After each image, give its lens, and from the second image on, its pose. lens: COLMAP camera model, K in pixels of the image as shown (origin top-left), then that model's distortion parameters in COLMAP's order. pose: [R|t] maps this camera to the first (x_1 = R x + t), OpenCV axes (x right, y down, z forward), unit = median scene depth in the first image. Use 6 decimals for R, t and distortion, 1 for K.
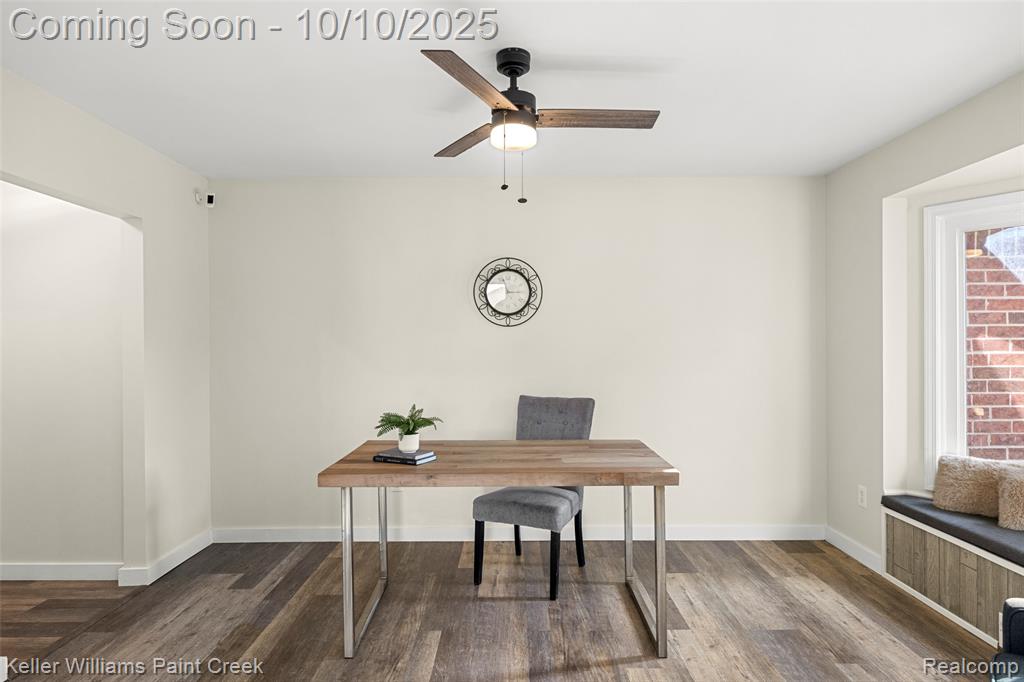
lens RADIAL K [[562.0, 0, 513.4], [0, 562.0, 340.4], [0, 0, 1]] dist [-0.003861, -0.002616]
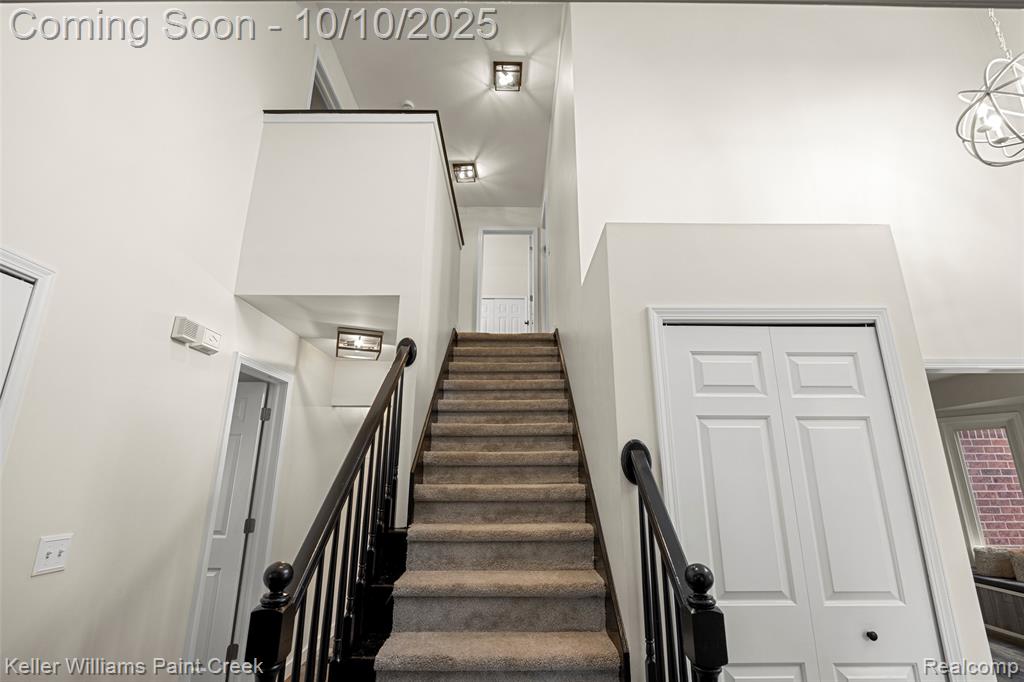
lens RADIAL K [[474.0, 0, 512.3], [0, 474.0, 341.4], [0, 0, 1]] dist [-0.010877, 0.000119]
pose [[0.999511, 0.017784, 0.025727, -0.935775], [-0.009977, 0.960929, -0.276616, -0.014288], [-0.029641, 0.276224, 0.960636, -0.744315]]
